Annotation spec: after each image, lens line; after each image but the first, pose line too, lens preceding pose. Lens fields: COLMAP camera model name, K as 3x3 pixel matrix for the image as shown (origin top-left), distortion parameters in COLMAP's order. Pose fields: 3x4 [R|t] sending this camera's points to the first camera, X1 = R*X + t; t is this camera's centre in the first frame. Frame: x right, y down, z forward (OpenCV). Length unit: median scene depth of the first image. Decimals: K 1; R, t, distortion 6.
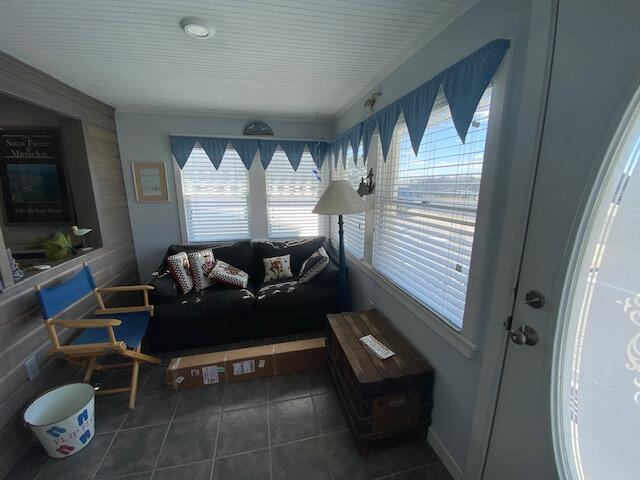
lens RADIAL K [[259.8, 0, 316.6], [0, 259.8, 238.6], [0, 0, 1]] dist [0.023529, -0.022040]
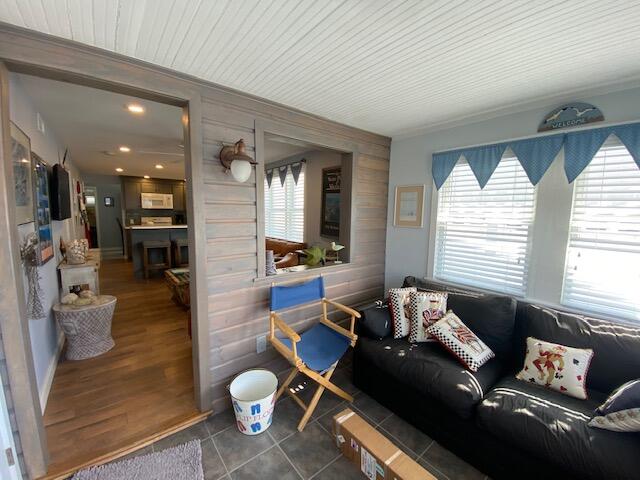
lens RADIAL K [[259.8, 0, 316.6], [0, 259.8, 238.6], [0, 0, 1]] dist [0.023529, -0.022040]
pose [[0.444471, 0.100483, -0.890140, 0.078599], [-0.196518, 0.980420, 0.012547, -0.052157], [0.873971, 0.169351, 0.455515, 0.322574]]
